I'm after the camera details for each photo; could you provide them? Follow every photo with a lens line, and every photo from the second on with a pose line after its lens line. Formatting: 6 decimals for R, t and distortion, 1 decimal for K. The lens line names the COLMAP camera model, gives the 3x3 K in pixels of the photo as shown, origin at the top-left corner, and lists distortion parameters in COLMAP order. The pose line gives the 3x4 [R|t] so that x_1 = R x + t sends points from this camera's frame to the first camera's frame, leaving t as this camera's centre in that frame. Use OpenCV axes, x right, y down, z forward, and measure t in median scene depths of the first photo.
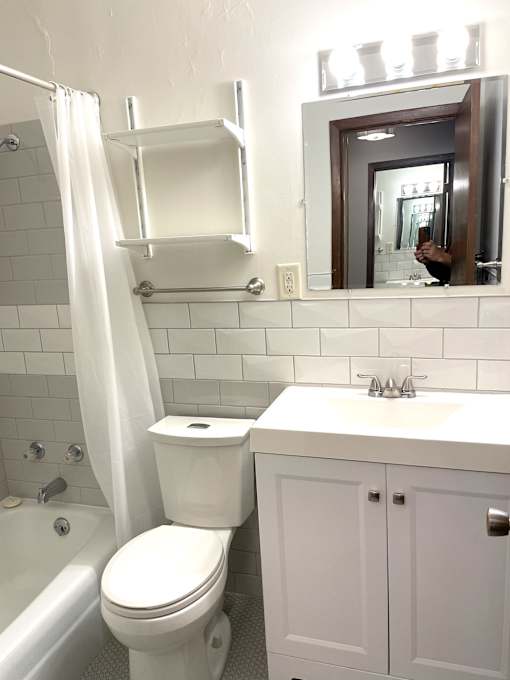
lens RADIAL K [[519.4, 0, 255.0], [0, 519.4, 340.0], [0, 0, 1]] dist [0.104131, -0.166765]
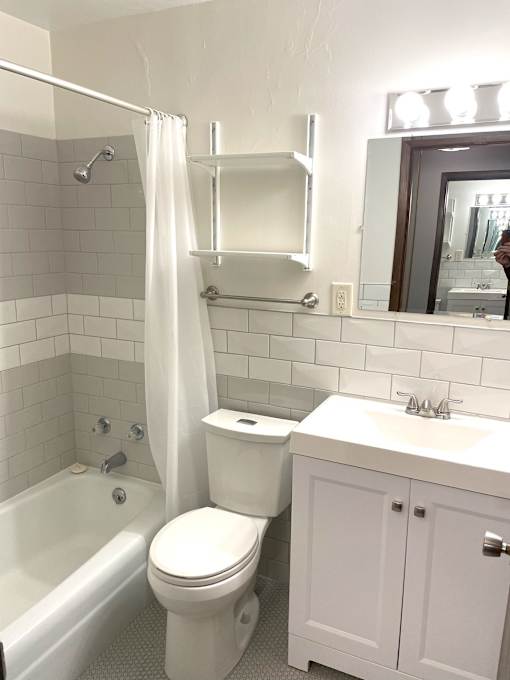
lens RADIAL K [[522.7, 0, 261.5], [0, 522.7, 330.8], [0, 0, 1]] dist [0.100181, -0.165915]
pose [[0.990211, 0.094041, -0.103147, 0.019141], [-0.093460, 0.995568, 0.010465, -0.042126], [0.103674, -0.000723, 0.994611, -0.101588]]
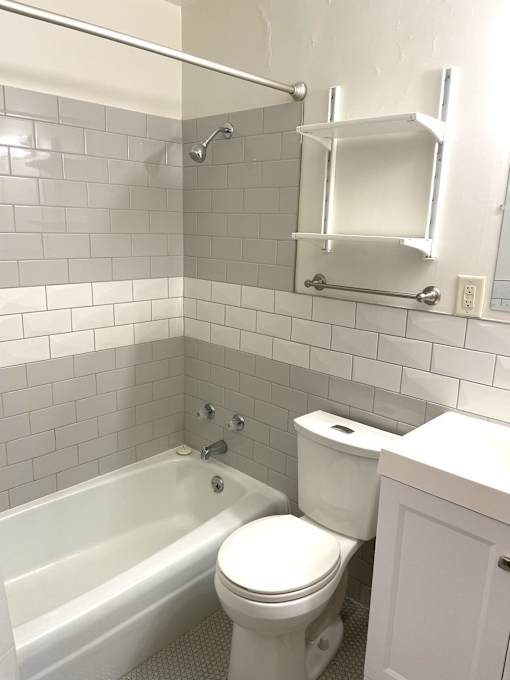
lens RADIAL K [[519.4, 0, 255.0], [0, 519.4, 340.0], [0, 0, 1]] dist [0.104131, -0.166765]
pose [[0.898884, 0.177680, -0.400548, 0.107914], [-0.159655, 0.984068, 0.078237, -0.050197], [0.408067, -0.006377, 0.912930, 0.038918]]
